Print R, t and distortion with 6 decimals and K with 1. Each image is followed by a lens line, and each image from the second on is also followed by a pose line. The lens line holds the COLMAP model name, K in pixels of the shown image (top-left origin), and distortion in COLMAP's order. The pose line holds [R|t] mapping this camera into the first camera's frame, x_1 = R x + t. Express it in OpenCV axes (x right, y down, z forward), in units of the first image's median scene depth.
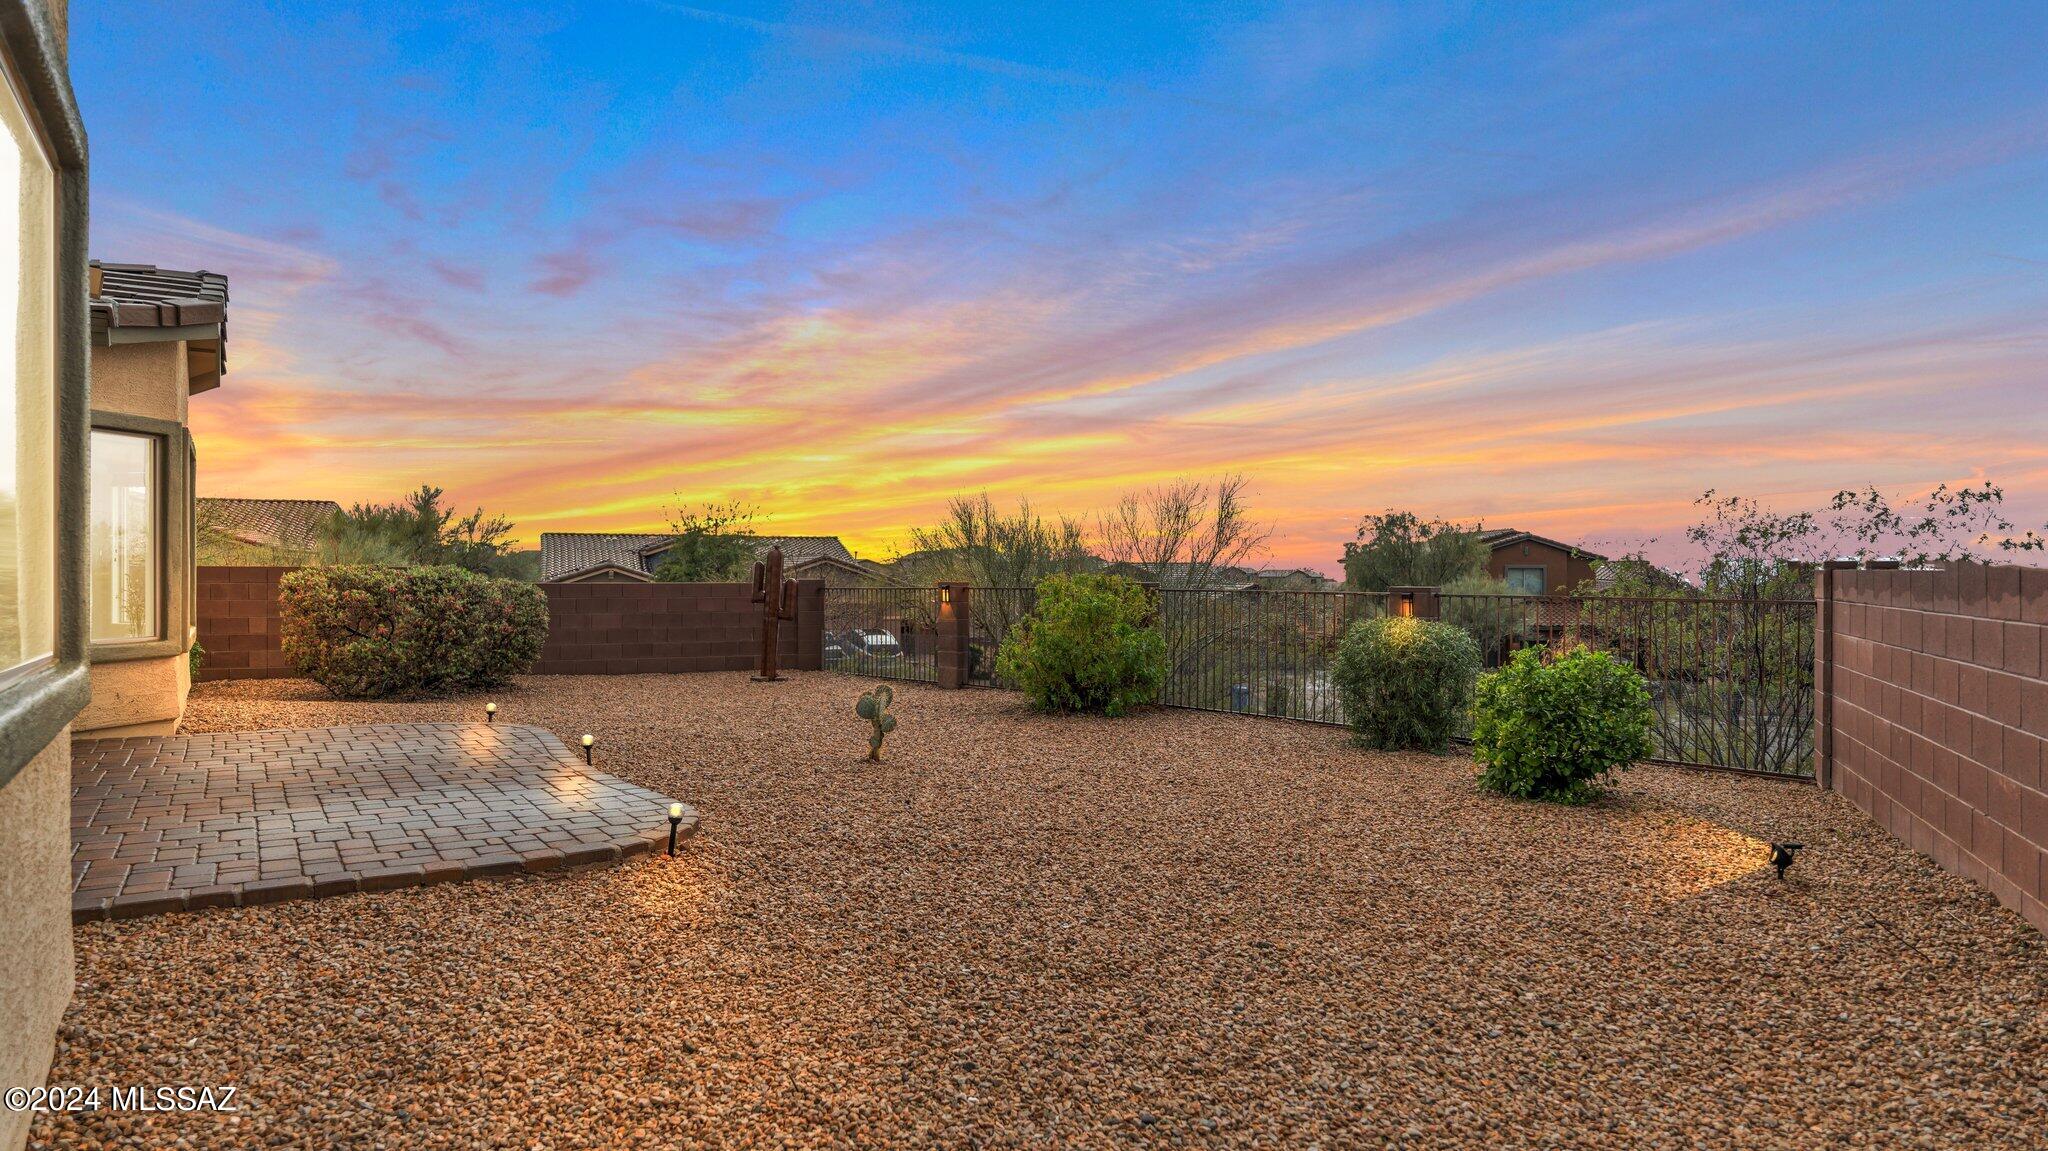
lens RADIAL K [[1128.4, 0, 1024.0], [0, 1128.4, 575.5], [0, 0, 1]] dist [-0.000645, 0.000103]
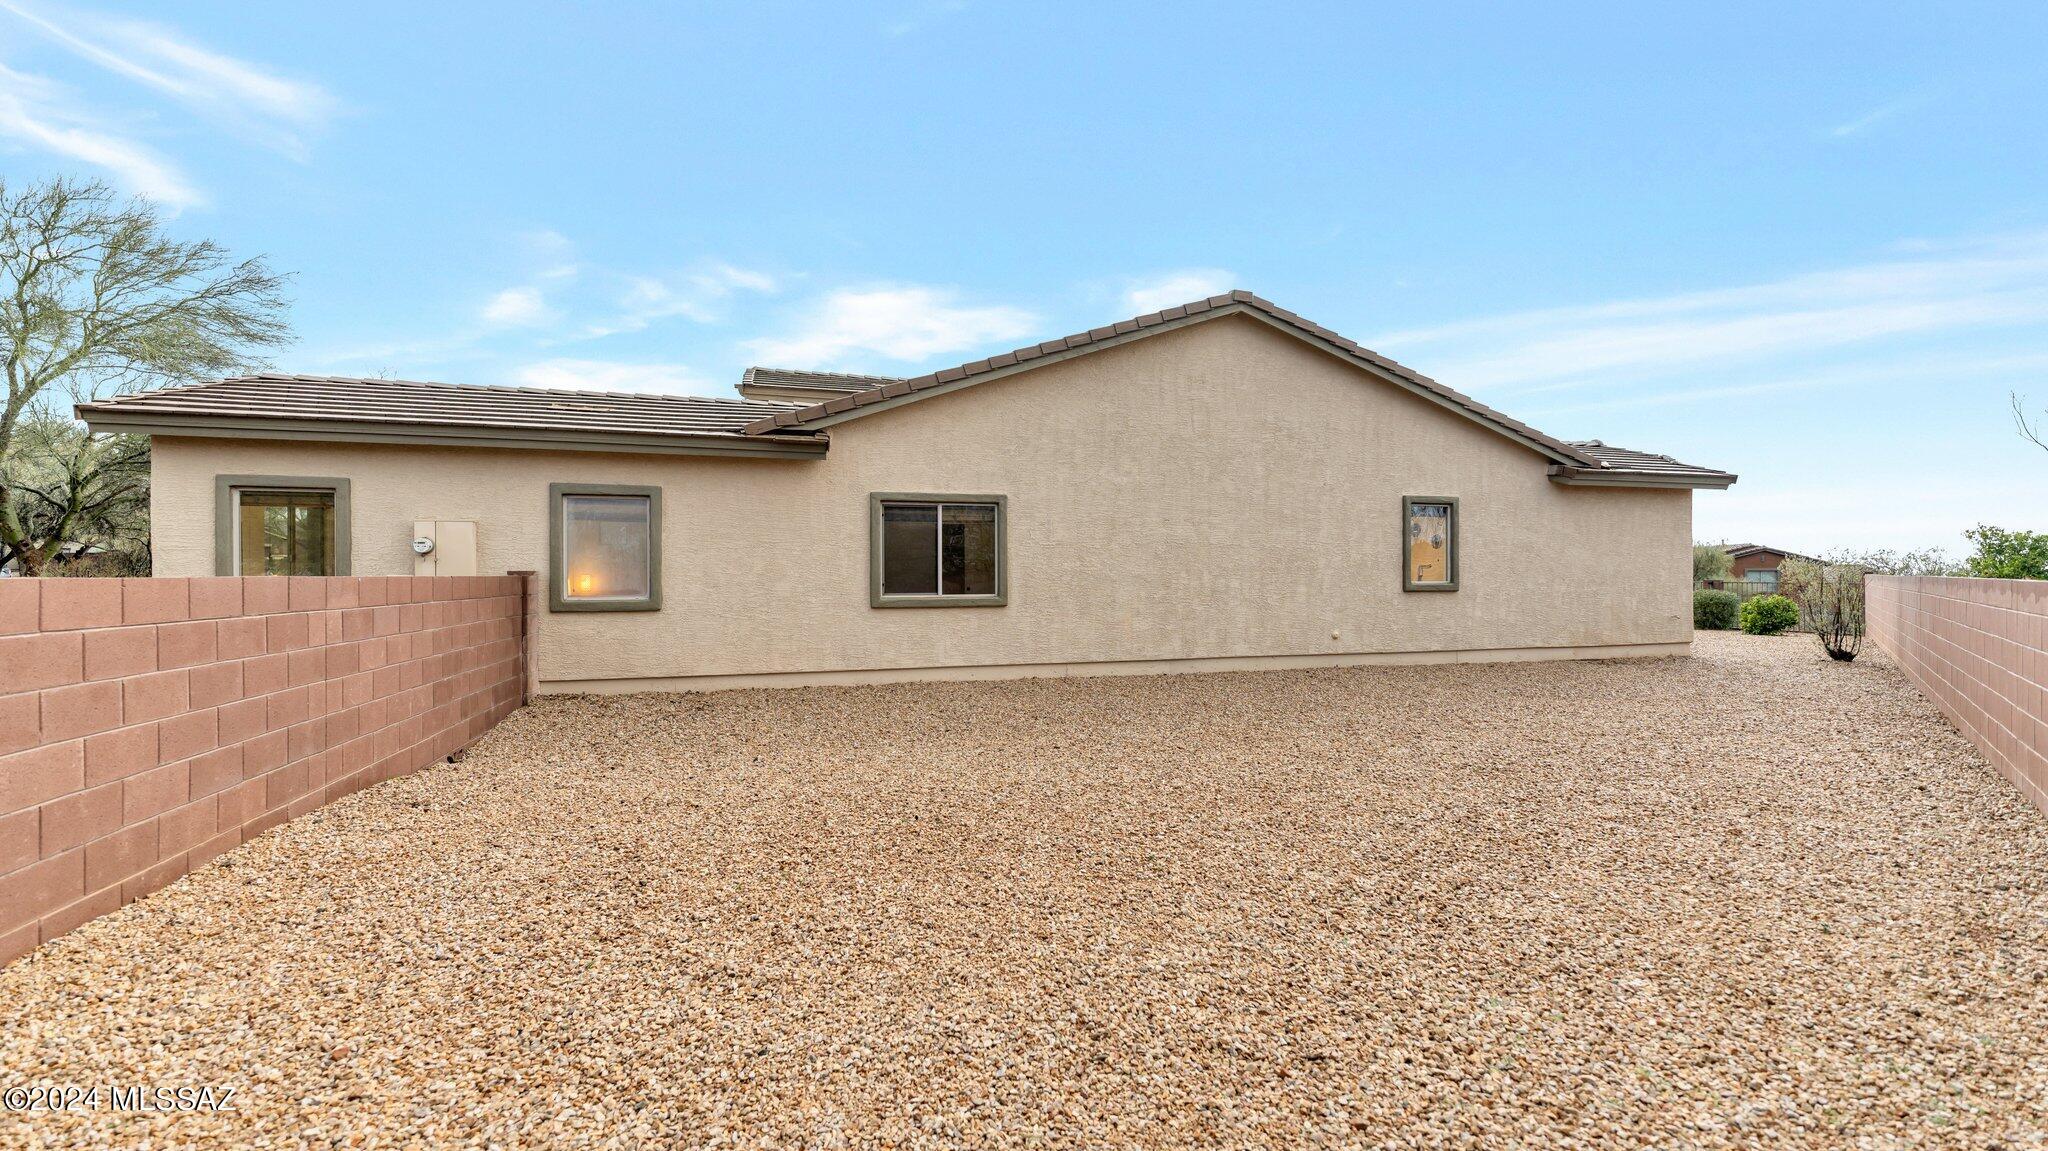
lens RADIAL K [[817.5, 0, 1024.0], [0, 817.5, 575.5], [0, 0, 1]] dist [-0.000376, 0.000074]
pose [[0.949594, -0.008645, -0.313364, -0.895915], [0.007074, 0.999956, -0.006151, -0.001106], [0.313404, 0.003624, 0.949613, -2.064060]]
